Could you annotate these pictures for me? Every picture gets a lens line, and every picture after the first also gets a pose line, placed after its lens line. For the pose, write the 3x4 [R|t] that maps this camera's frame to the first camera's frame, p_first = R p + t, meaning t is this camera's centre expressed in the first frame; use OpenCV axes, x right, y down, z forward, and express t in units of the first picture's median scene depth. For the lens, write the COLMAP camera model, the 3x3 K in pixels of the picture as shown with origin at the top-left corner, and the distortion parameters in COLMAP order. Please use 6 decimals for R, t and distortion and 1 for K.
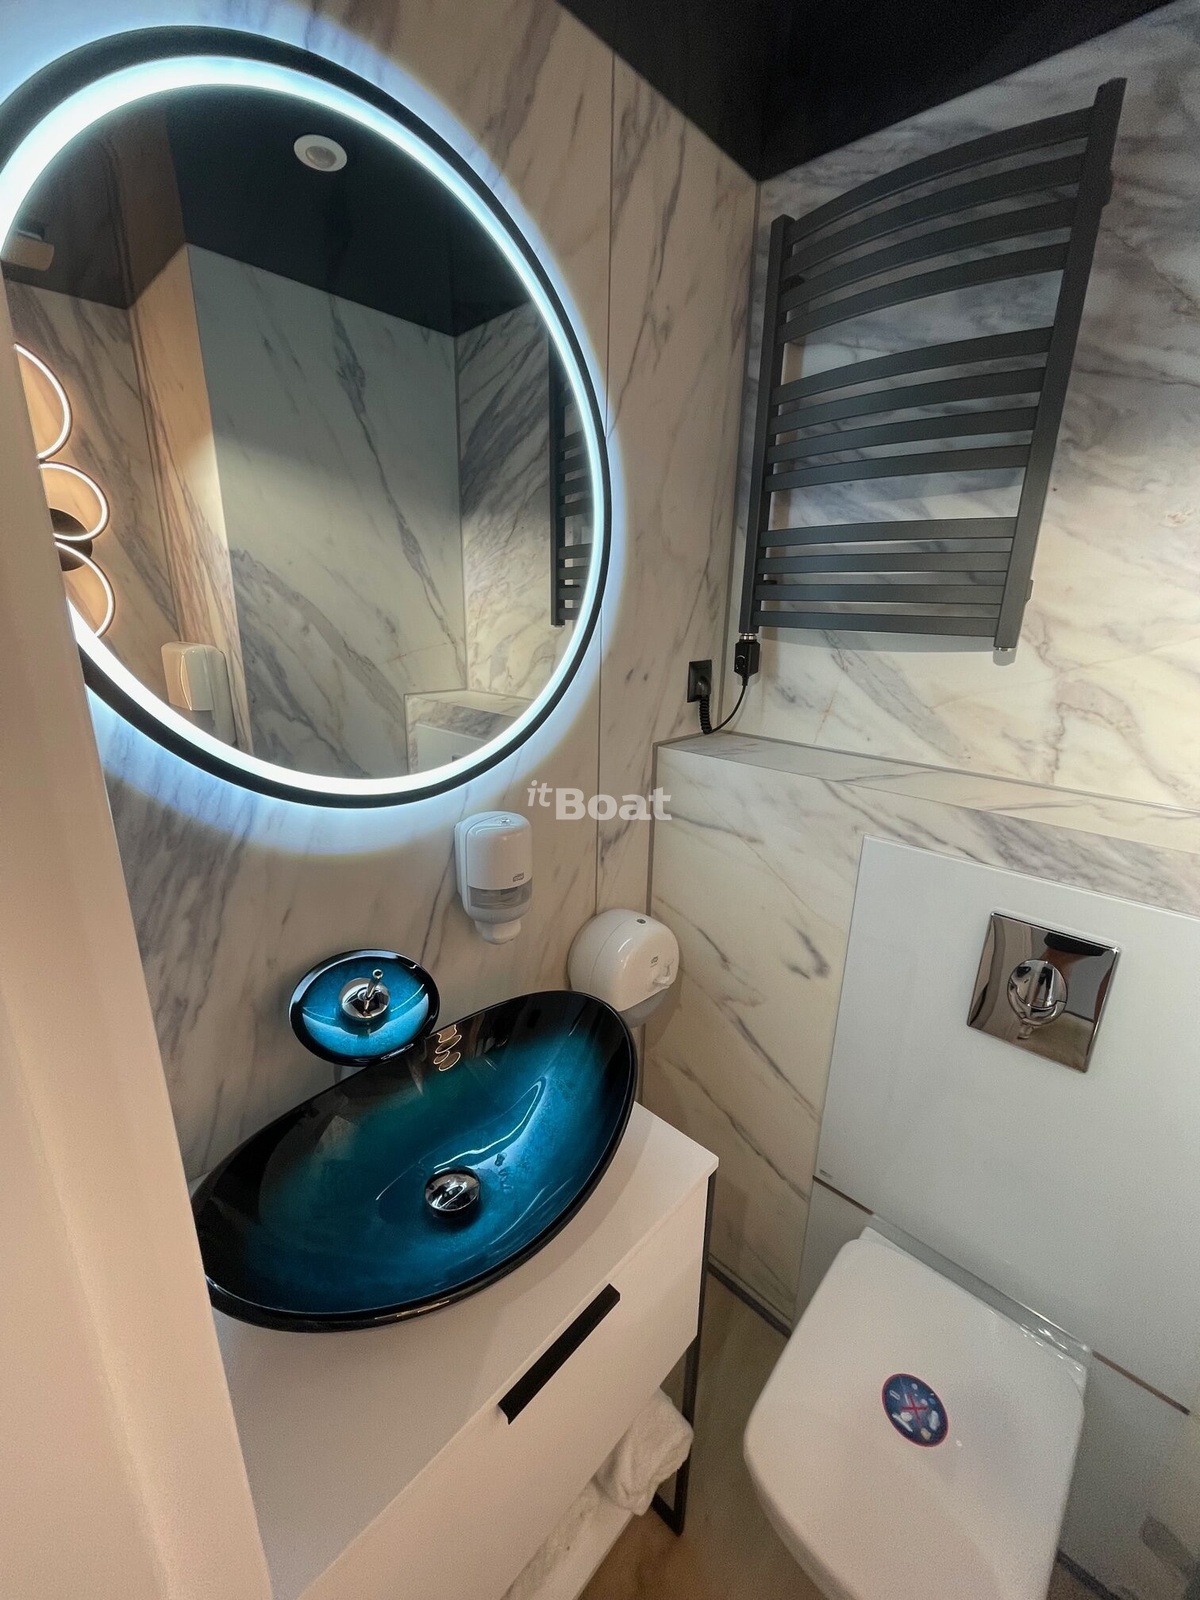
lens RADIAL K [[645.9, 0, 596.3], [0, 645.9, 797.3], [0, 0, 1]] dist [-0.004260, -0.000240]
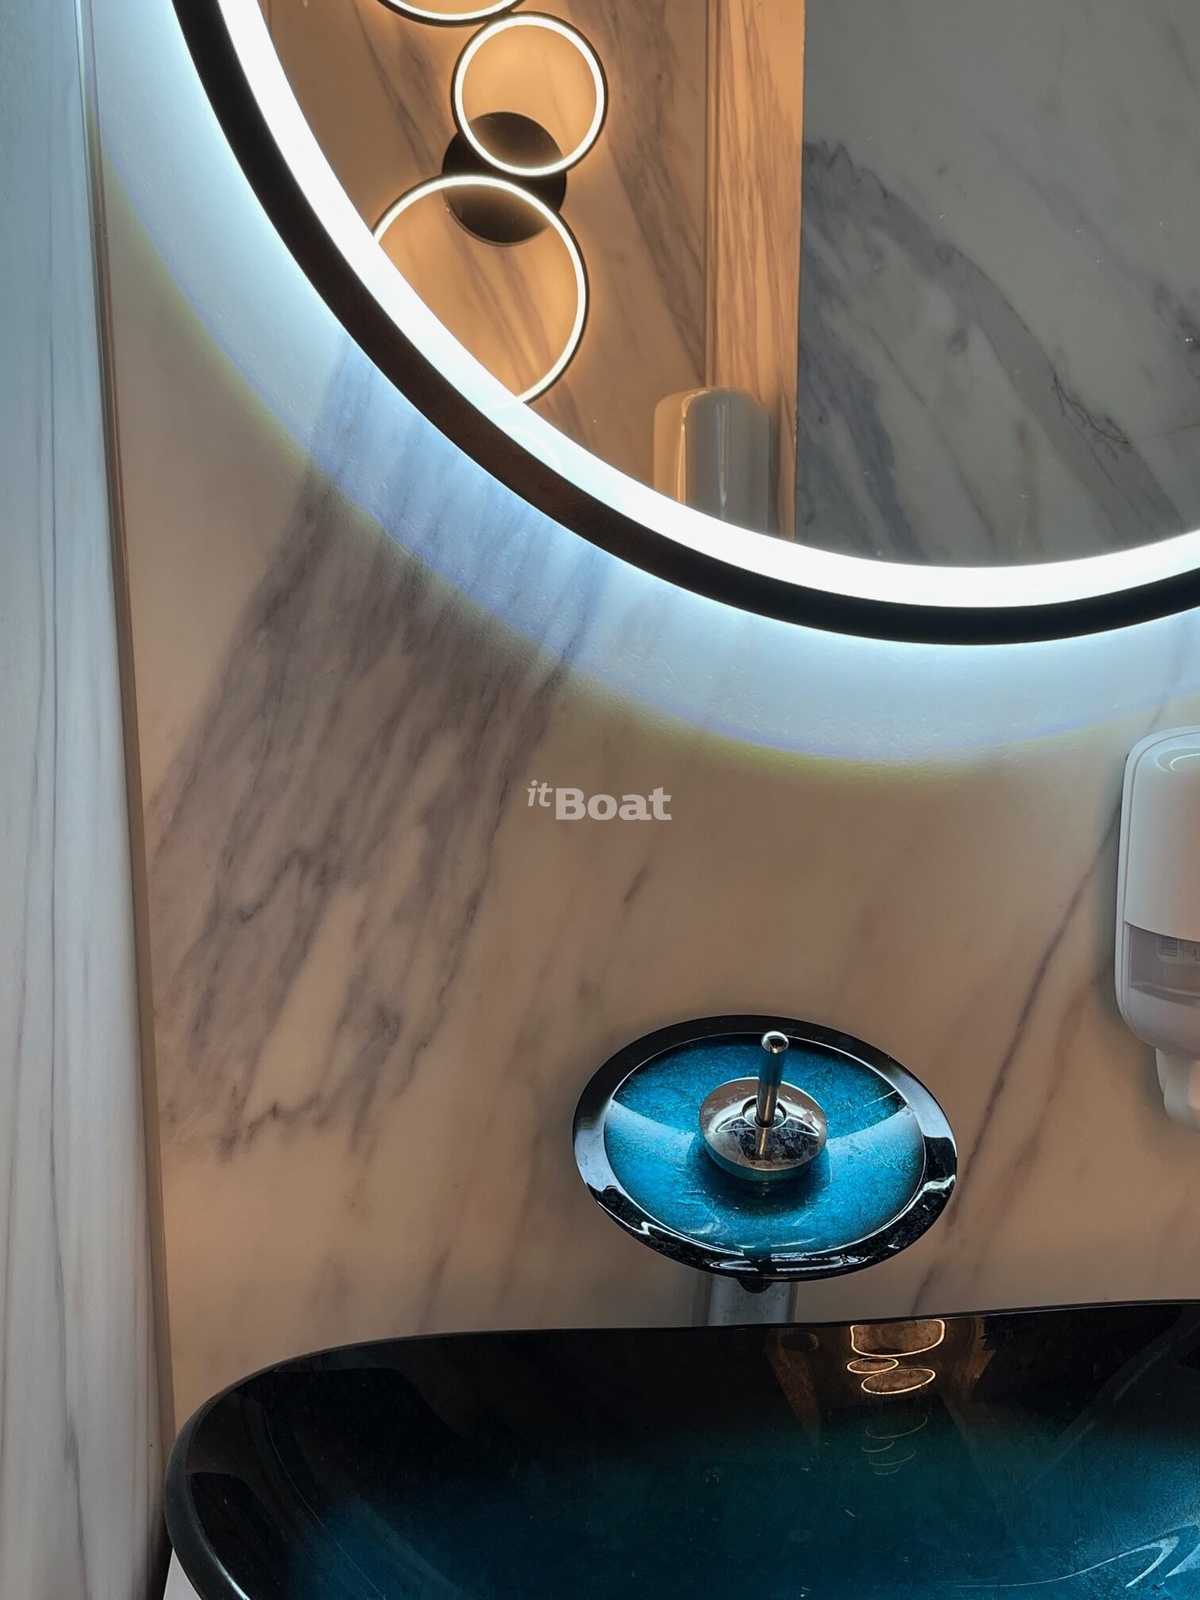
lens RADIAL K [[1849.1, 0, 600.1], [0, 1849.1, 799.0], [0, 0, 1]] dist [0.034010, 0.000000]
pose [[0.786079, 0.107402, -0.608724, 0.189617], [-0.154713, 0.987629, -0.025534, 0.159632], [0.598451, 0.114249, 0.792971, 0.067006]]
